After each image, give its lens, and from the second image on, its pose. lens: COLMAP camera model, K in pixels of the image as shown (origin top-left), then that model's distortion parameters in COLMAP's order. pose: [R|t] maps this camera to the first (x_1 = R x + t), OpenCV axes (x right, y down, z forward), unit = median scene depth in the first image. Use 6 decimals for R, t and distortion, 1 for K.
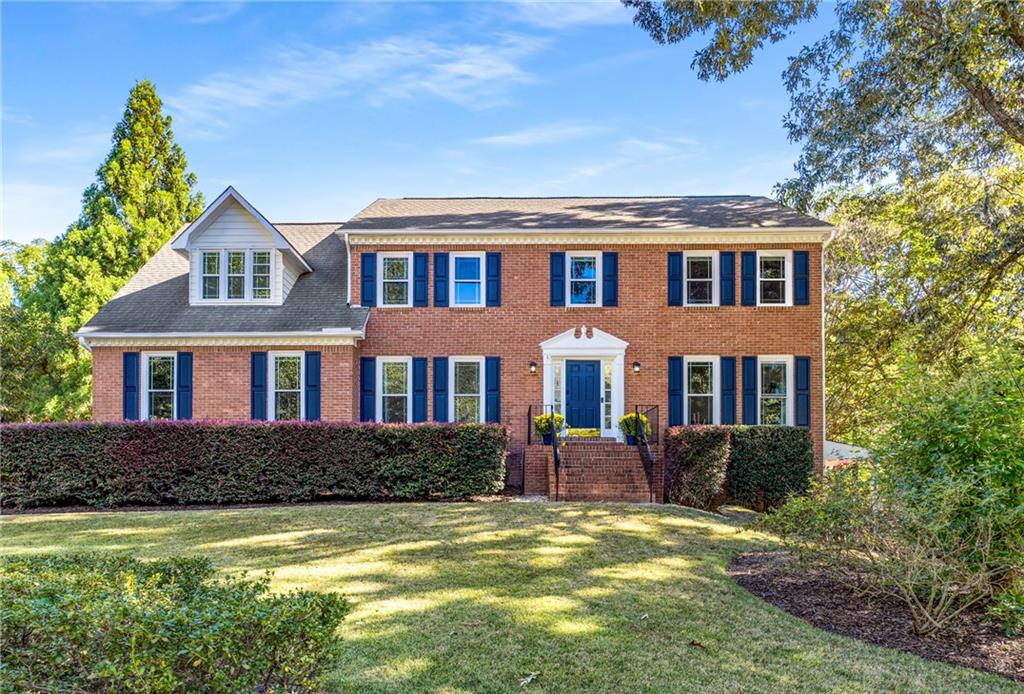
lens RADIAL K [[606.2, 0, 515.1], [0, 606.2, 366.5], [0, 0, 1]] dist [-0.014921, 0.001672]
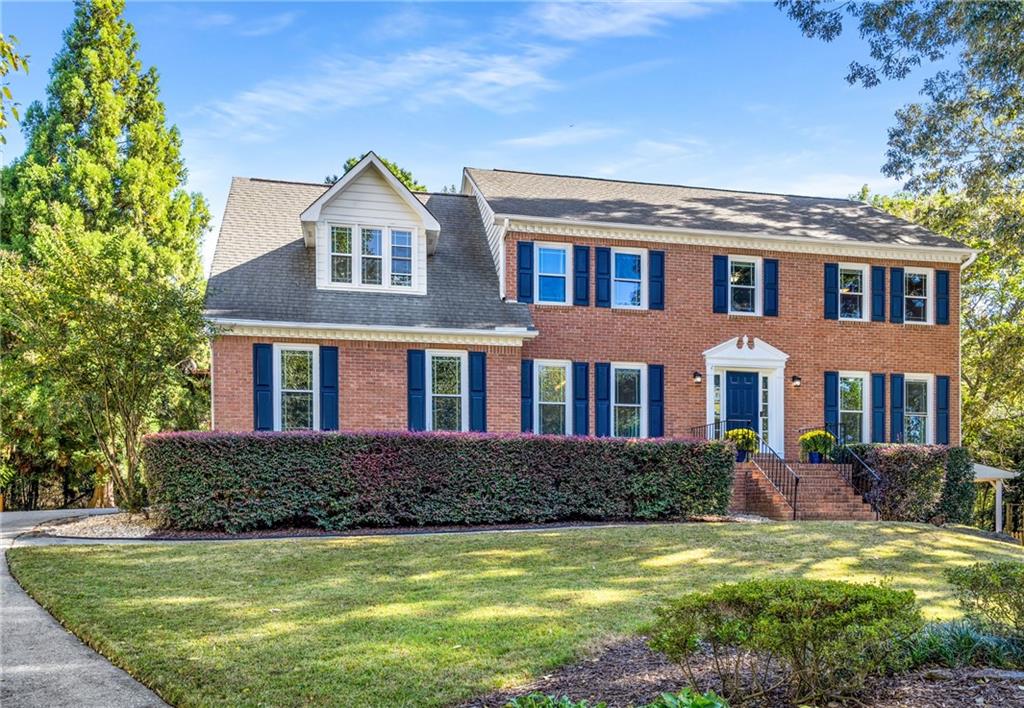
lens RADIAL K [[773.5, 0, 511.8], [0, 773.5, 353.2], [0, 0, 1]] dist [-0.023782, 0.011338]
pose [[0.977751, 0.041732, 0.205574, -0.490816], [-0.042825, 0.999082, 0.000872, -0.024852], [-0.205349, -0.009656, 0.978641, -0.106746]]
